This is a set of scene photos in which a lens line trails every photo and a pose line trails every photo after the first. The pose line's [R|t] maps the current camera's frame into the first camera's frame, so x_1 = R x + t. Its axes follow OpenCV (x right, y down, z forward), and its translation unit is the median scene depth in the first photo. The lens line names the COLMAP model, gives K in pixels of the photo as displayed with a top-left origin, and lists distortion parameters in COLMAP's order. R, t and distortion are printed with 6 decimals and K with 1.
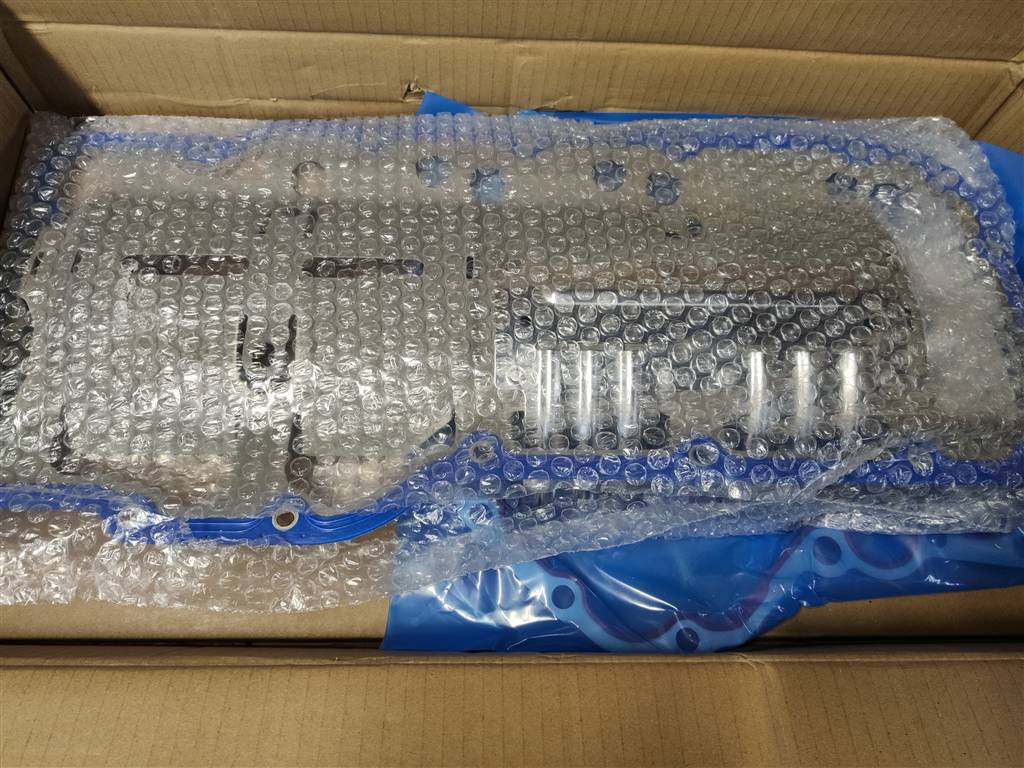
lens RADIAL K [[753.5, 0, 514.9], [0, 753.5, 382.4], [0, 0, 1]] dist [-0.051983, 0.006019]
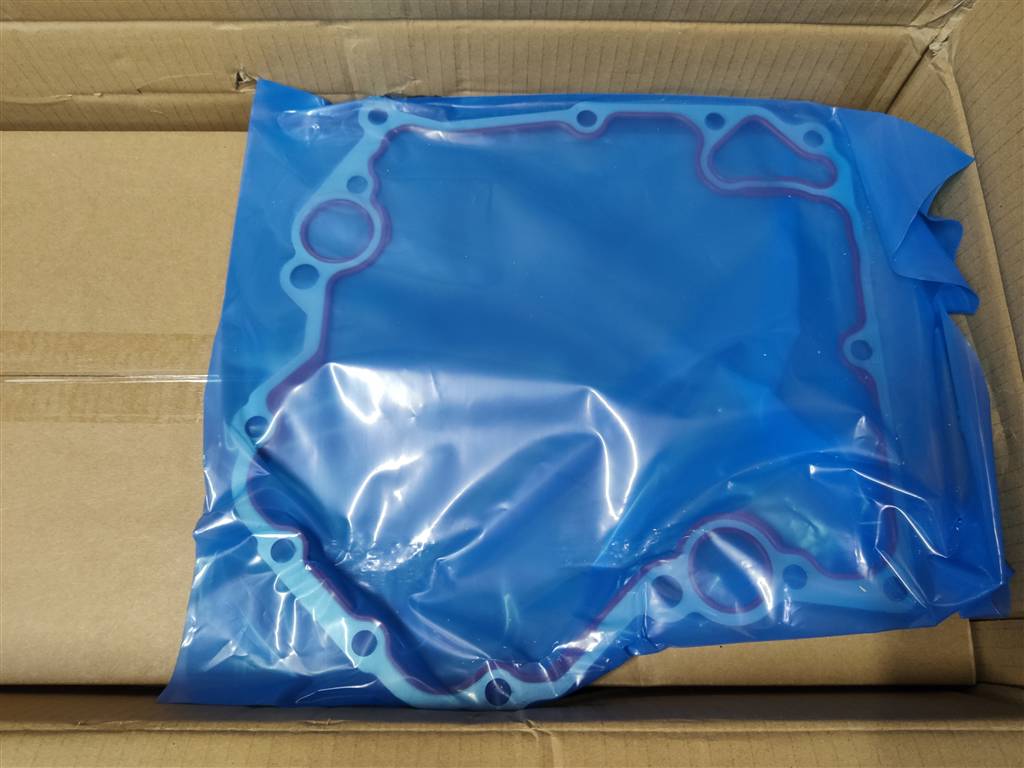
lens RADIAL K [[753.5, 0, 509.4], [0, 753.5, 385.4], [0, 0, 1]] dist [-0.051983, 0.006019]
pose [[0.999480, -0.011954, -0.029931, 0.270293], [0.013234, 0.998990, 0.042931, -0.065231], [0.029388, -0.043305, 0.998630, 0.107260]]
